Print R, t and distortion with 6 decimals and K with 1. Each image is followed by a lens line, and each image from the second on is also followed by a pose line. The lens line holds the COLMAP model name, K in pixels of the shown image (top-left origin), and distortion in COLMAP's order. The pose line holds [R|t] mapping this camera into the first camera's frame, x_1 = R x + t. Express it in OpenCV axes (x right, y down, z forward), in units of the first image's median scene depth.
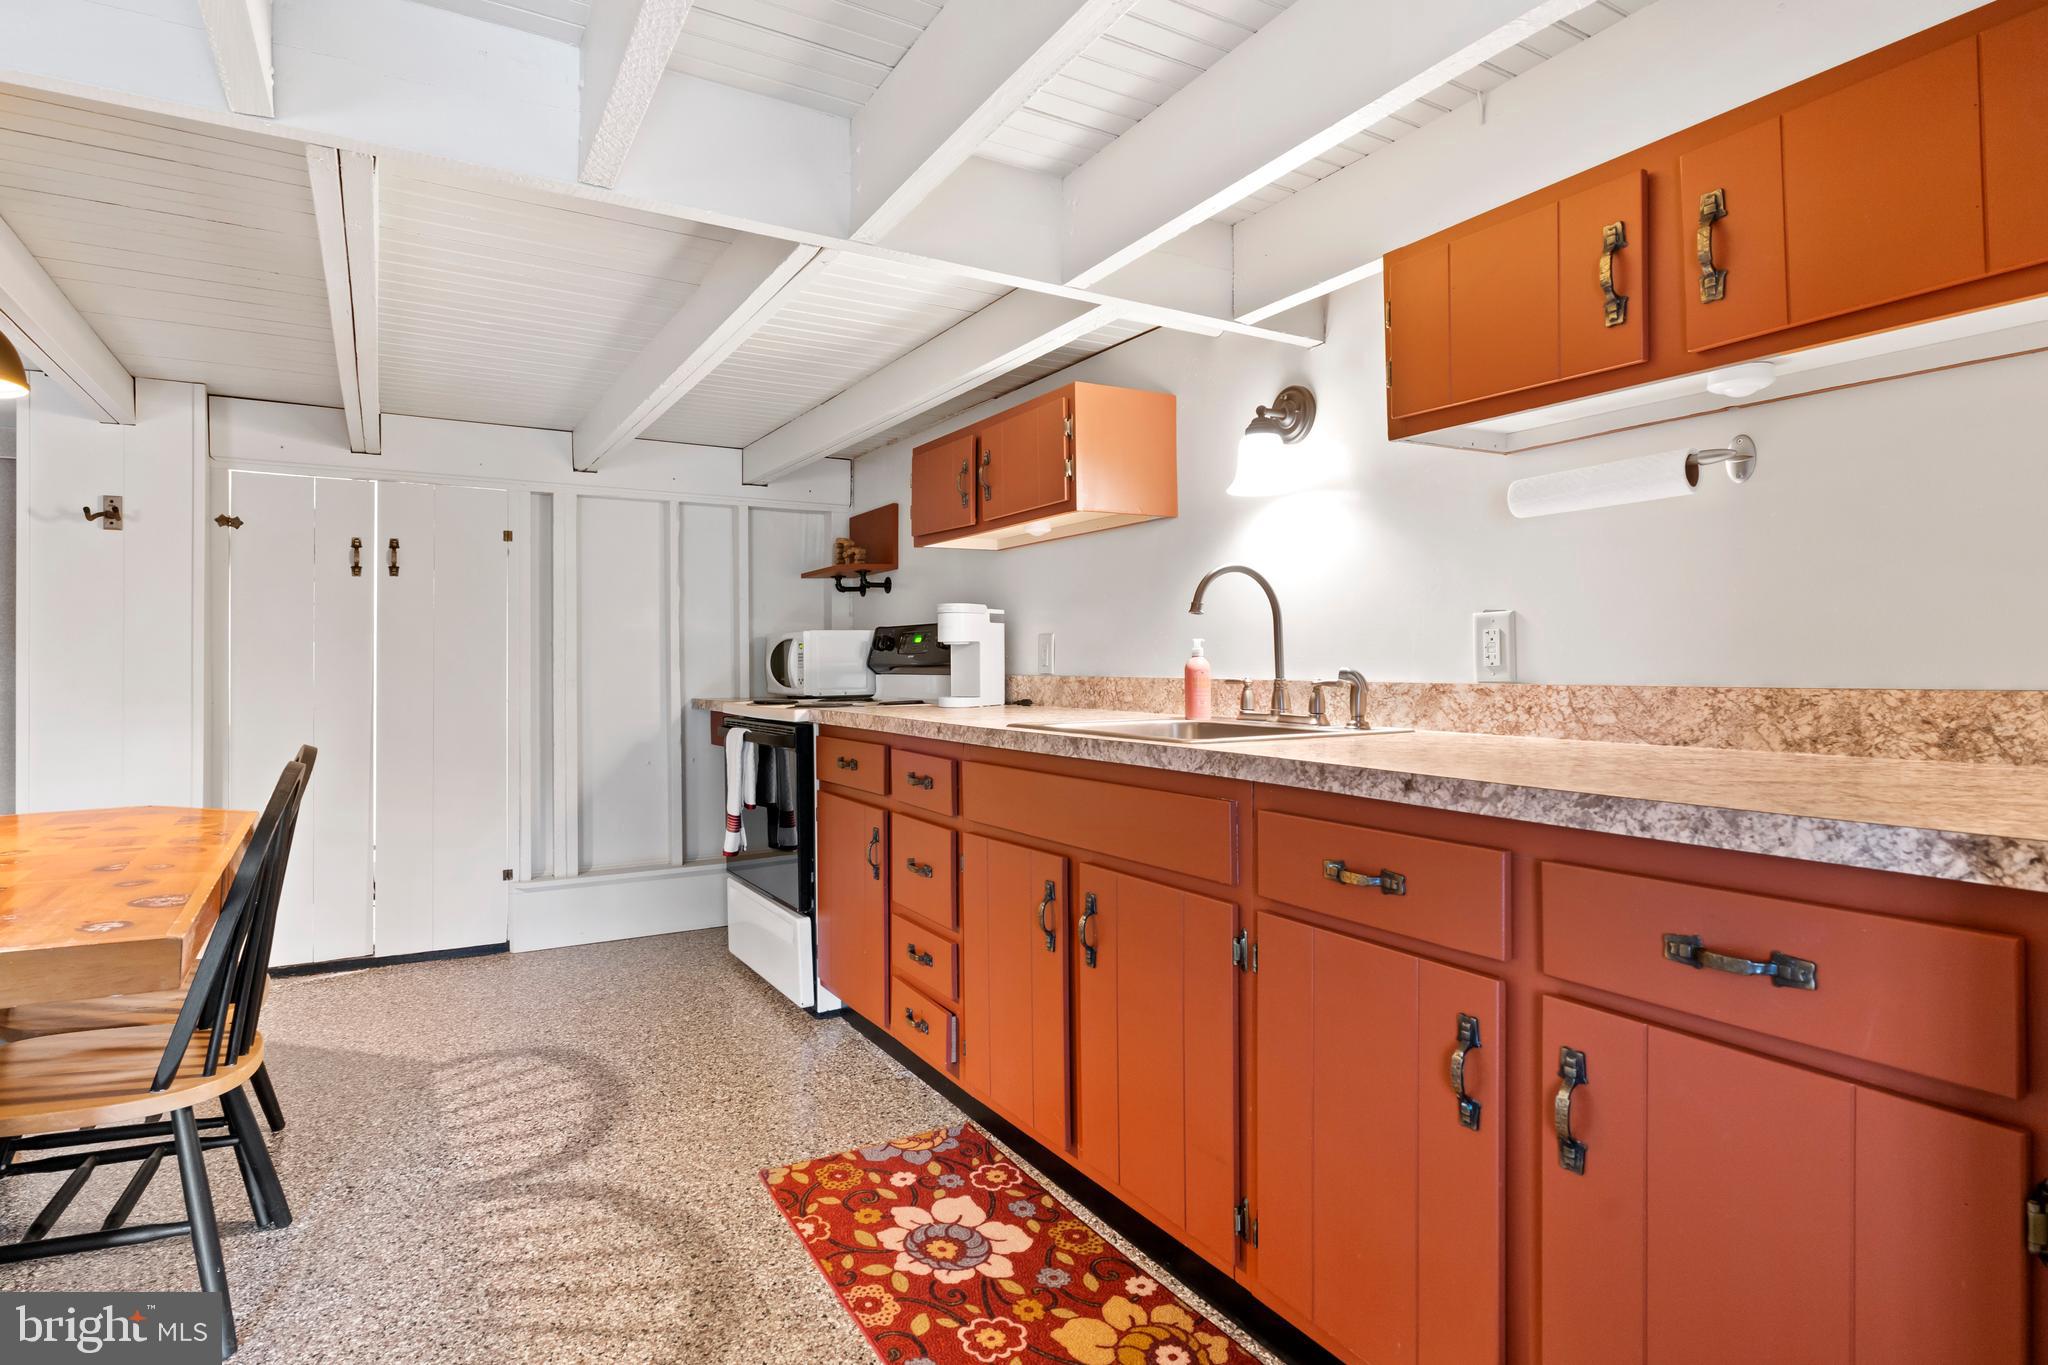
lens RADIAL K [[1070.4, 0, 995.3], [0, 1070.4, 631.2], [0, 0, 1]] dist [-0.009172, 0.005809]
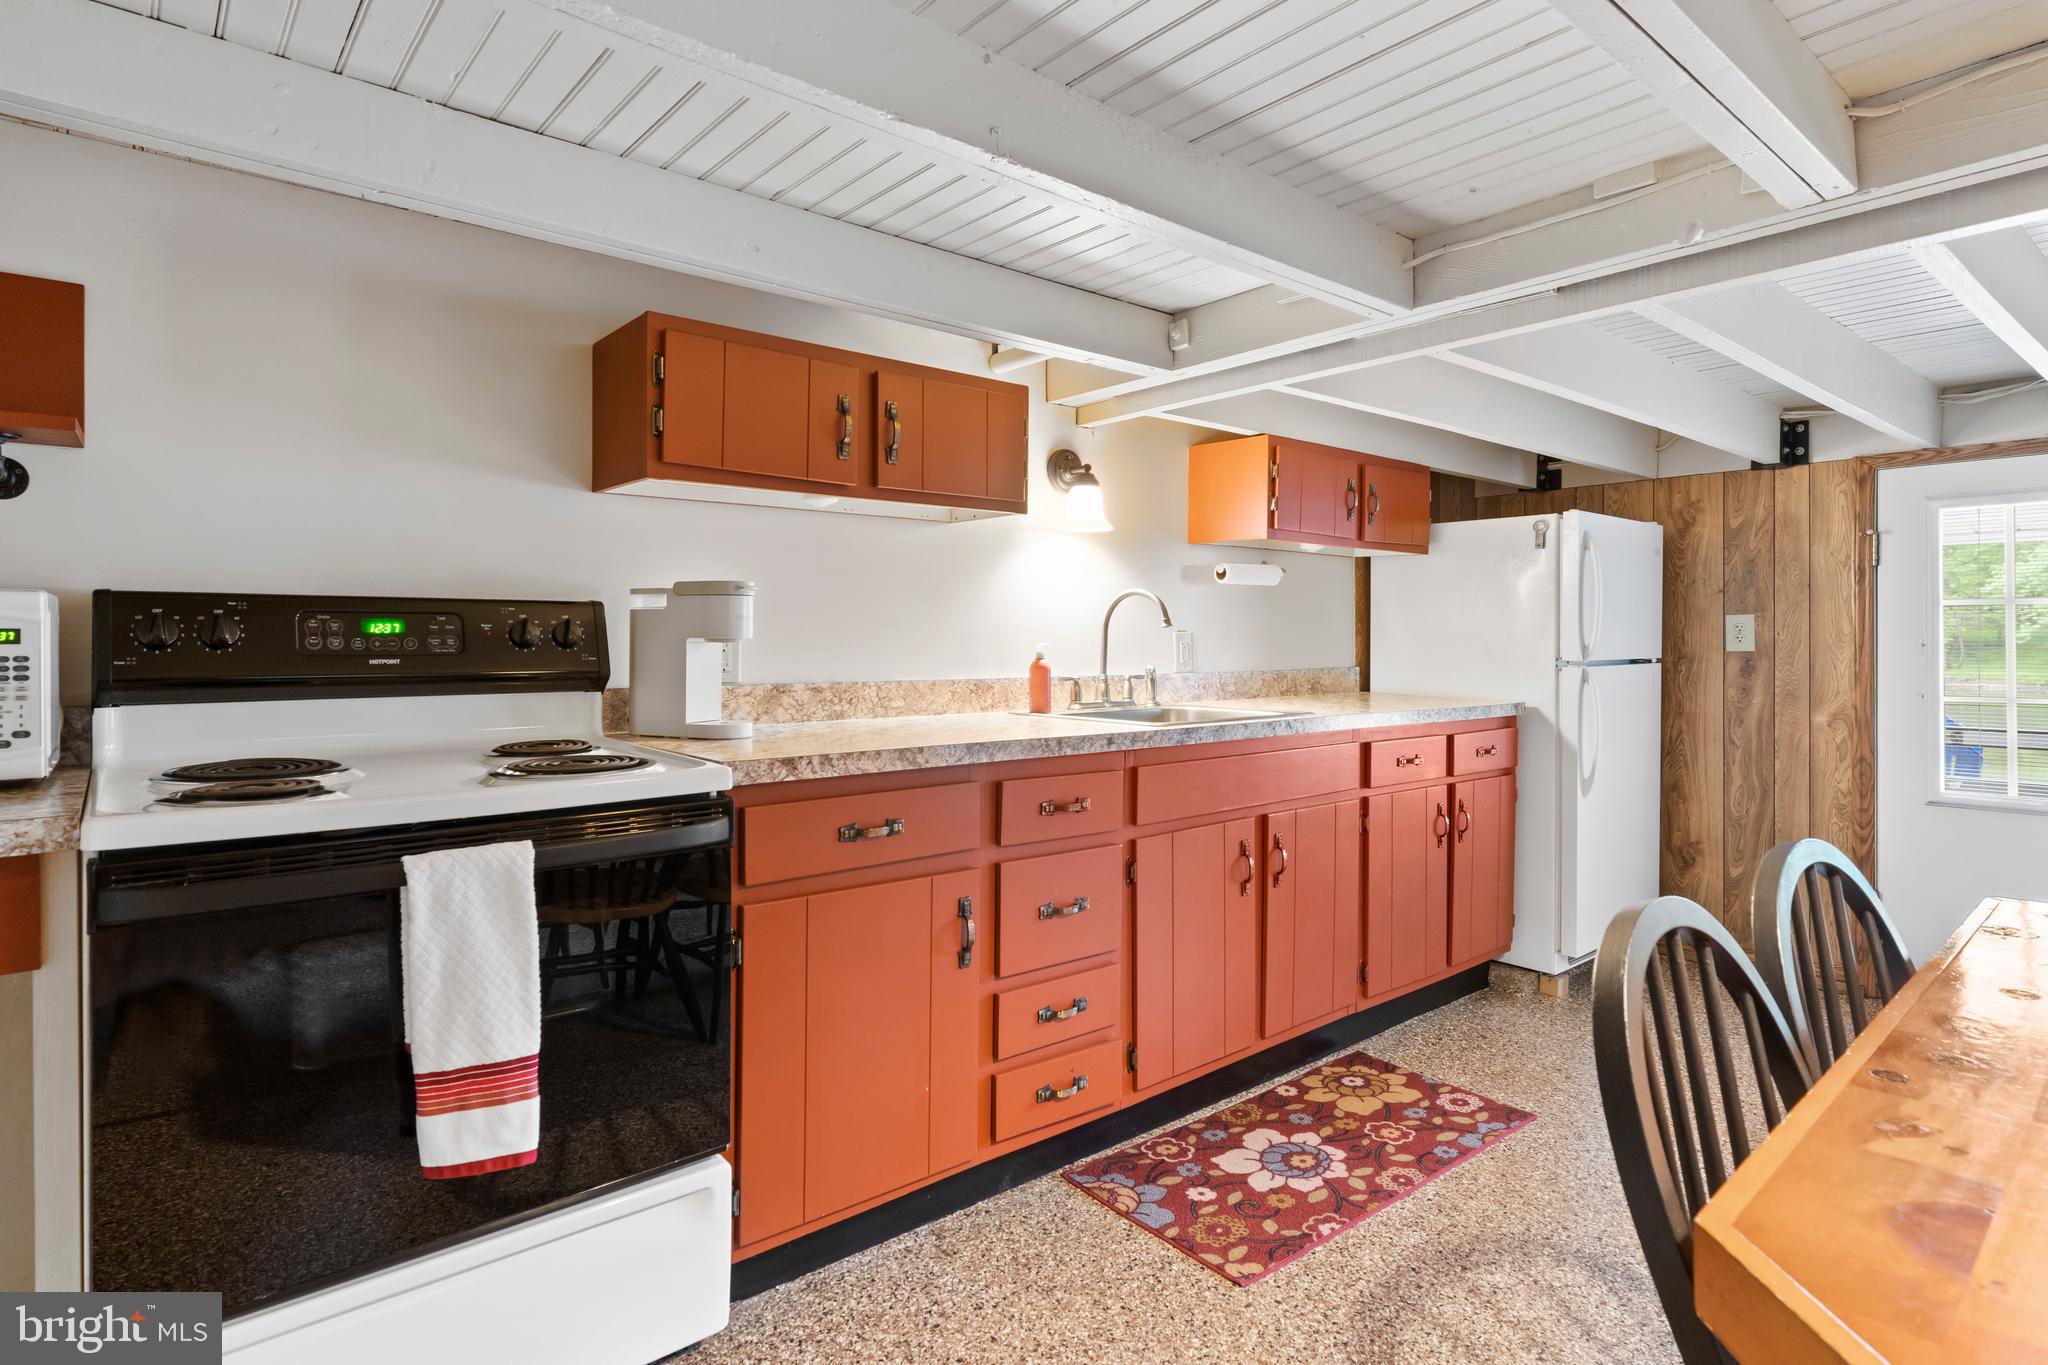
lens RADIAL K [[1070.4, 0, 1023.9], [0, 1070.4, 634.6], [0, 0, 1]] dist [-0.009172, 0.005809]
pose [[-0.180736, 0.012346, 0.983454, -1.142763], [-0.027777, 0.999458, -0.017651, 0.023429], [-0.983139, -0.030508, -0.180295, 1.503839]]
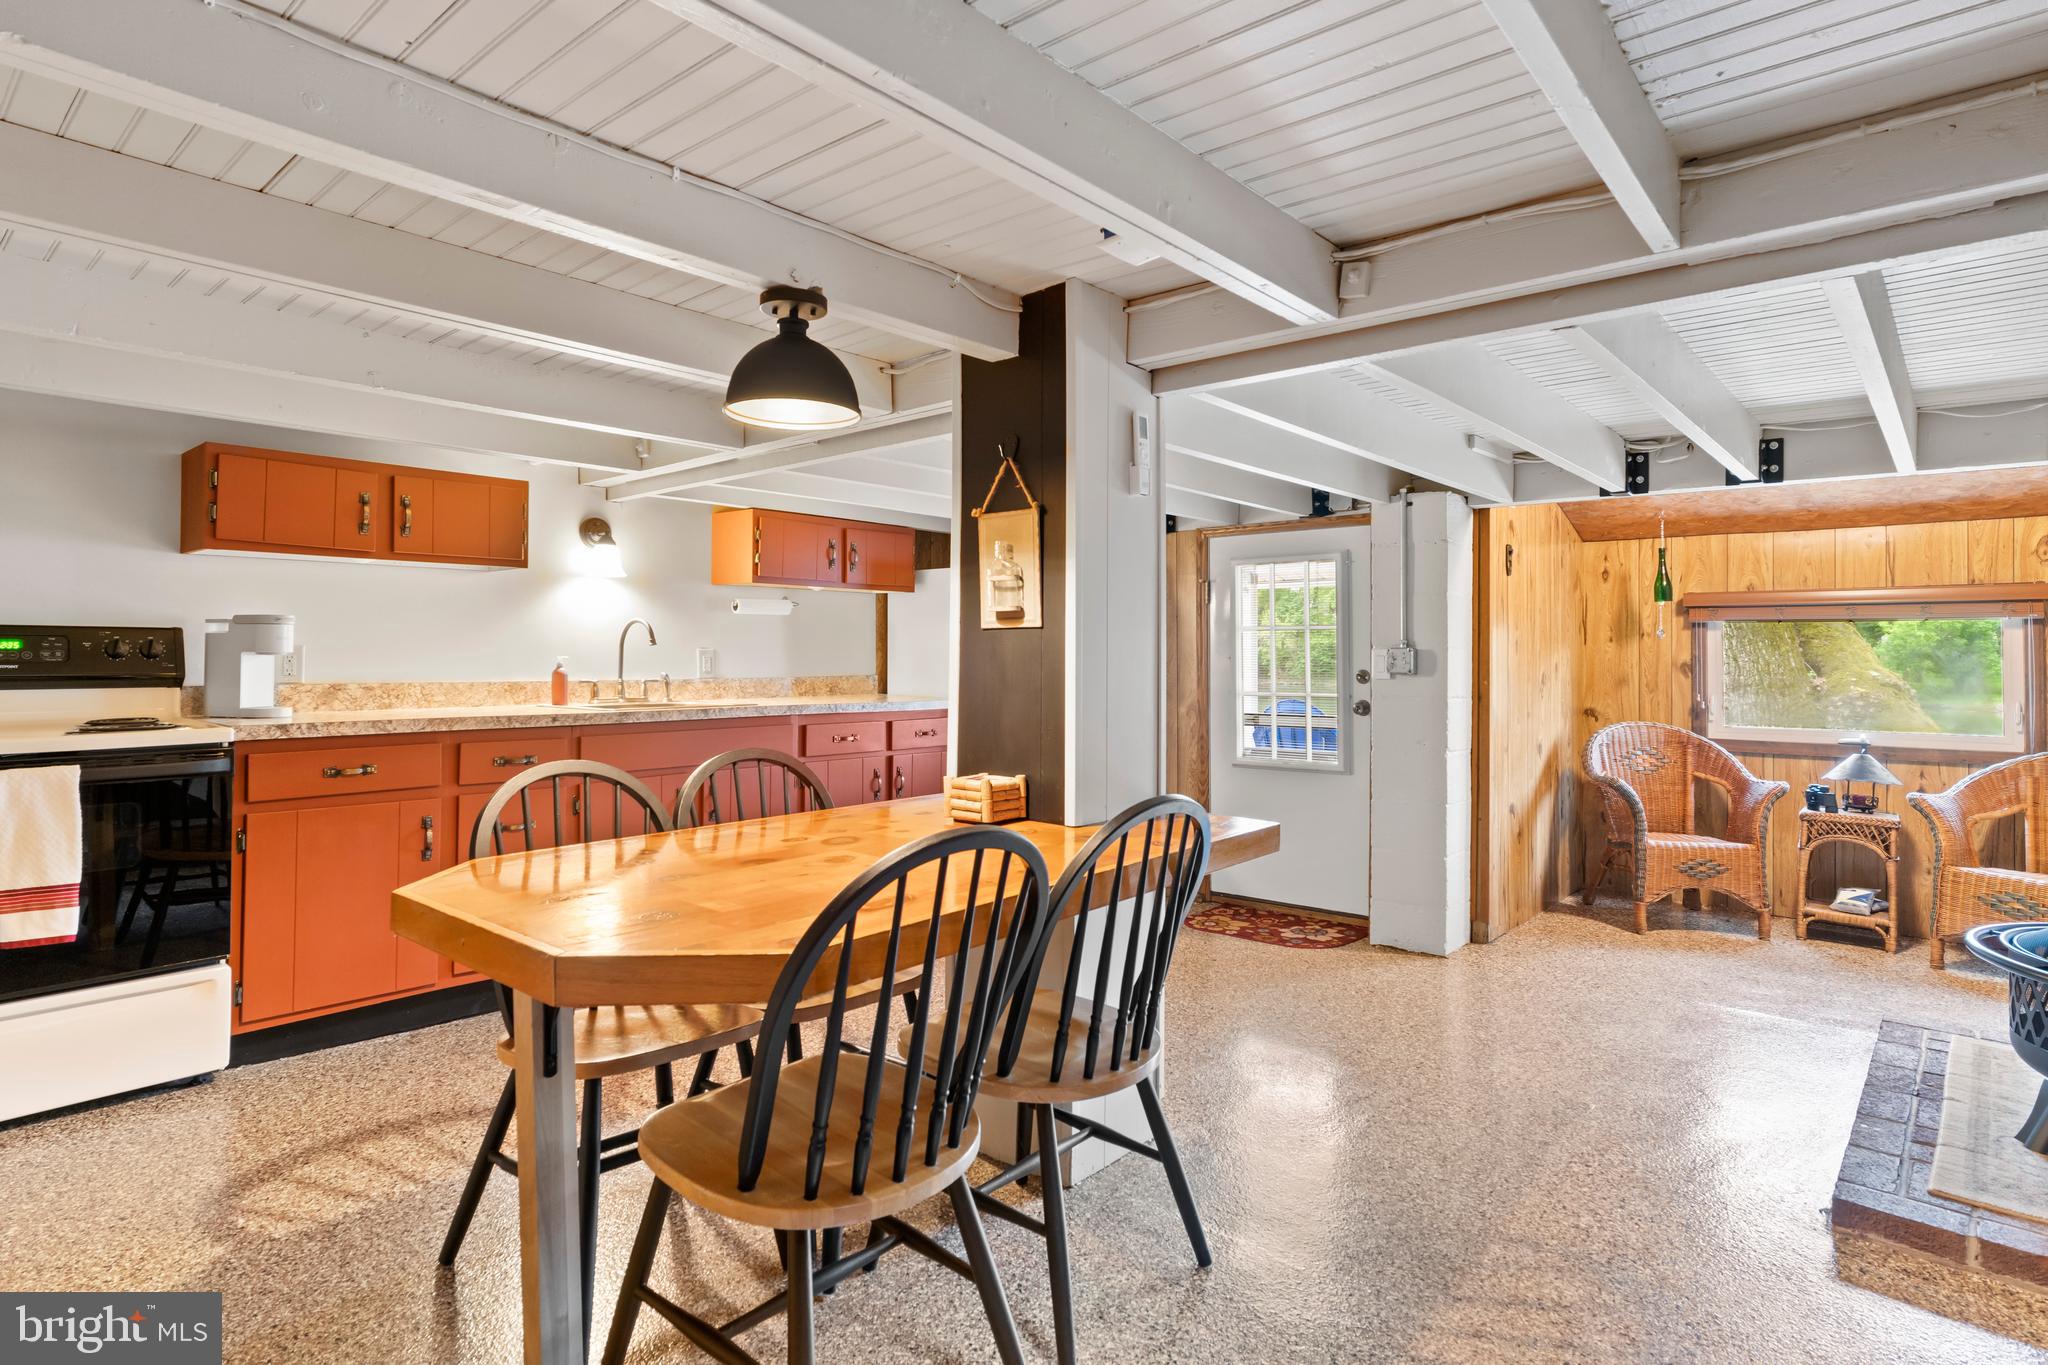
lens RADIAL K [[1070.4, 0, 1026.9], [0, 1070.4, 638.3], [0, 0, 1]] dist [-0.009172, 0.005809]
pose [[-0.328708, 0.025525, 0.944087, -1.929118], [-0.024768, 0.999058, -0.035635, 0.024908], [-0.944107, -0.035097, -0.327766, 1.063115]]
